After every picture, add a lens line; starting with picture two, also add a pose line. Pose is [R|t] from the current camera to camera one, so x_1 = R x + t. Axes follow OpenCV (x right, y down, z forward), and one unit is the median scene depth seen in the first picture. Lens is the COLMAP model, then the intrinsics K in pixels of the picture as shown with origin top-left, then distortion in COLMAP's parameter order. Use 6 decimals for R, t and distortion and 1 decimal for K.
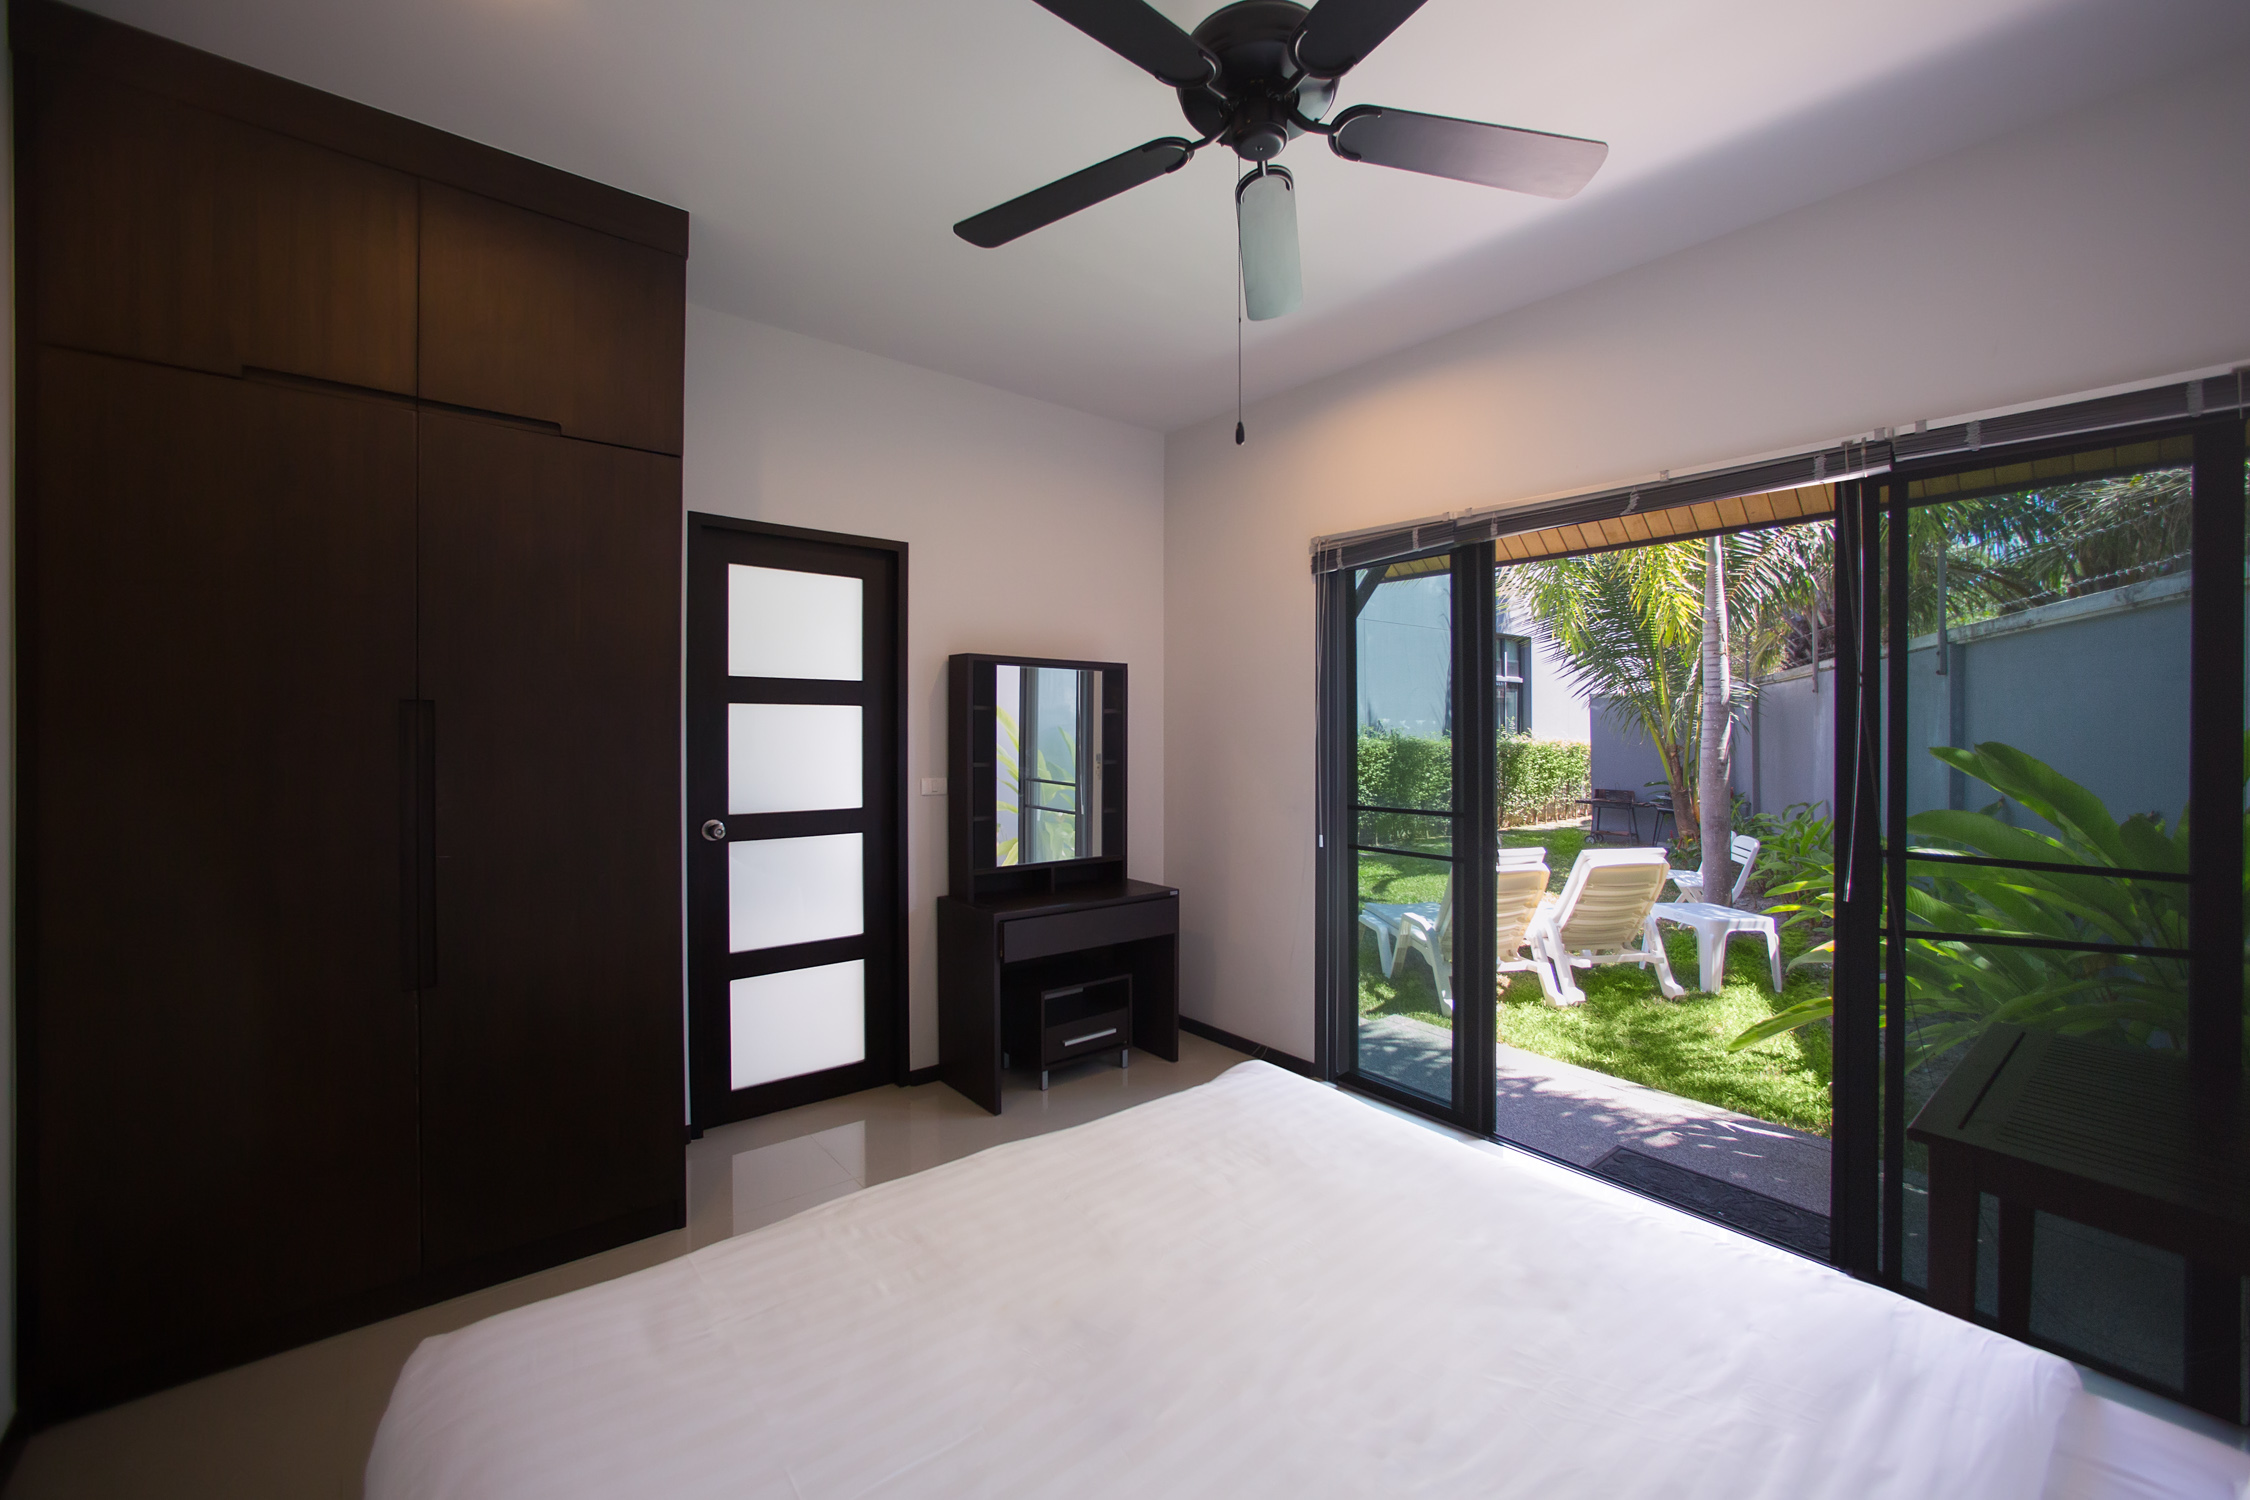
lens RADIAL K [[875.7, 0, 1142.7], [0, 875.7, 735.2], [0, 0, 1]] dist [-0.009359, -0.000061]
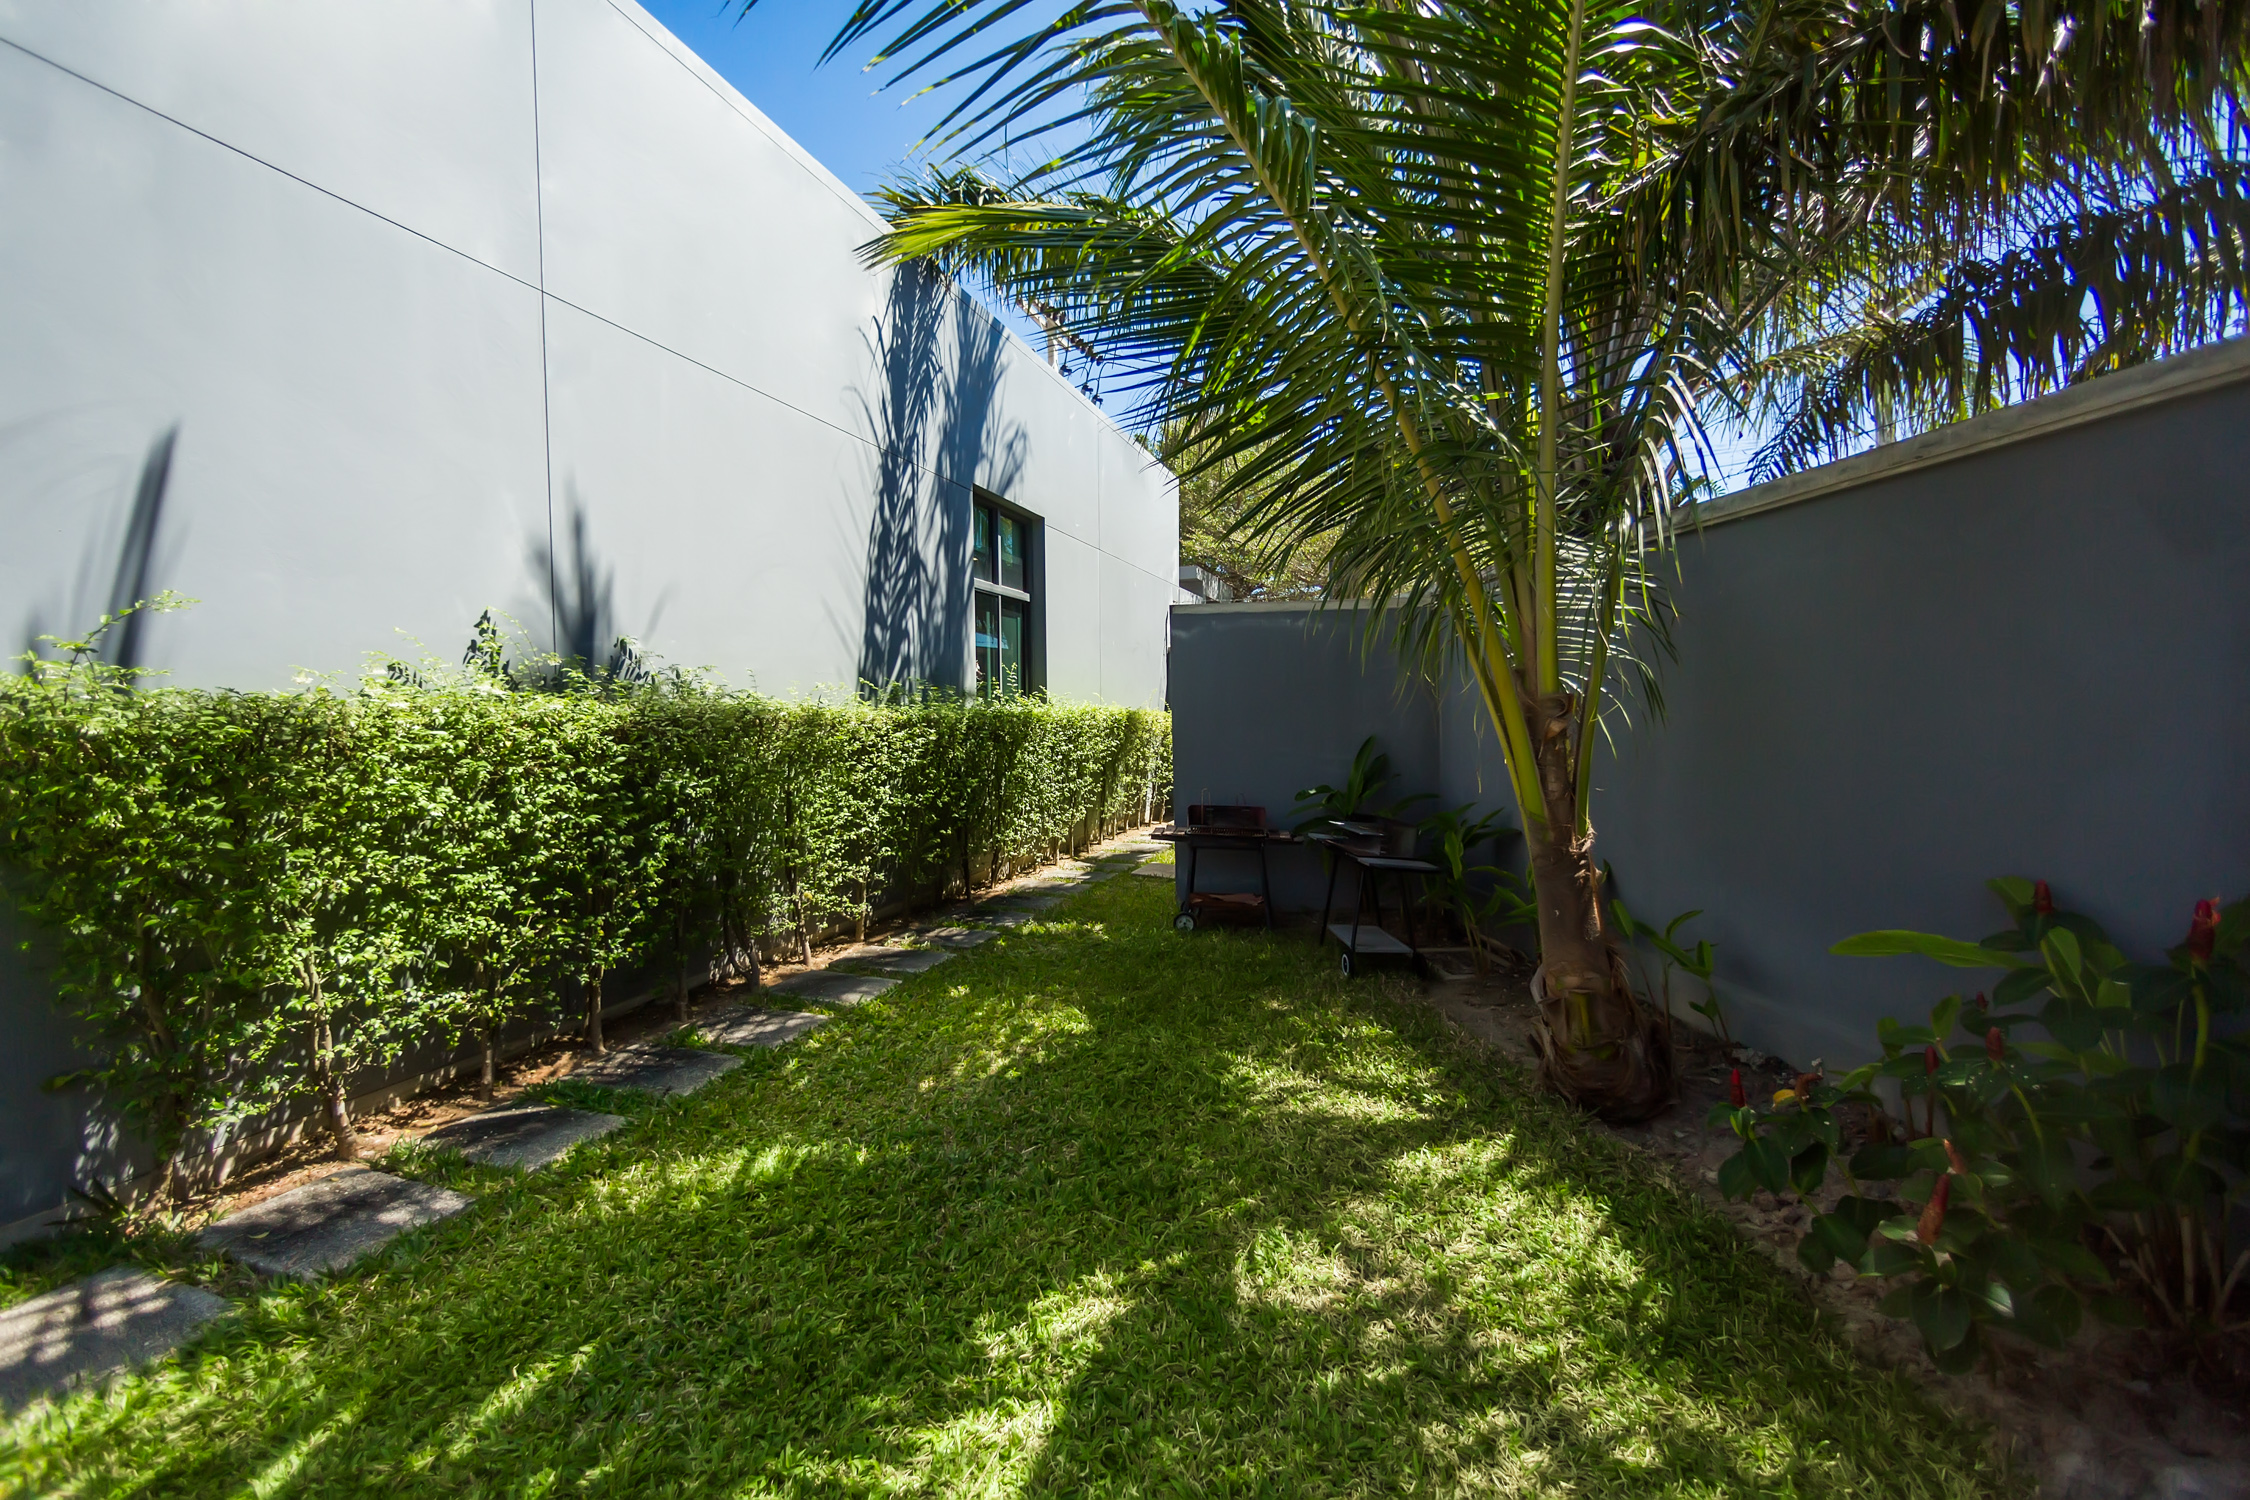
lens RADIAL K [[875.7, 0, 1130.1], [0, 875.7, 730.9], [0, 0, 1]] dist [-0.009359, -0.000061]
pose [[0.853970, -0.017148, 0.520039, 0.281096], [0.009612, 0.999806, 0.017183, 0.014625], [-0.520233, -0.009676, 0.853969, 0.692043]]
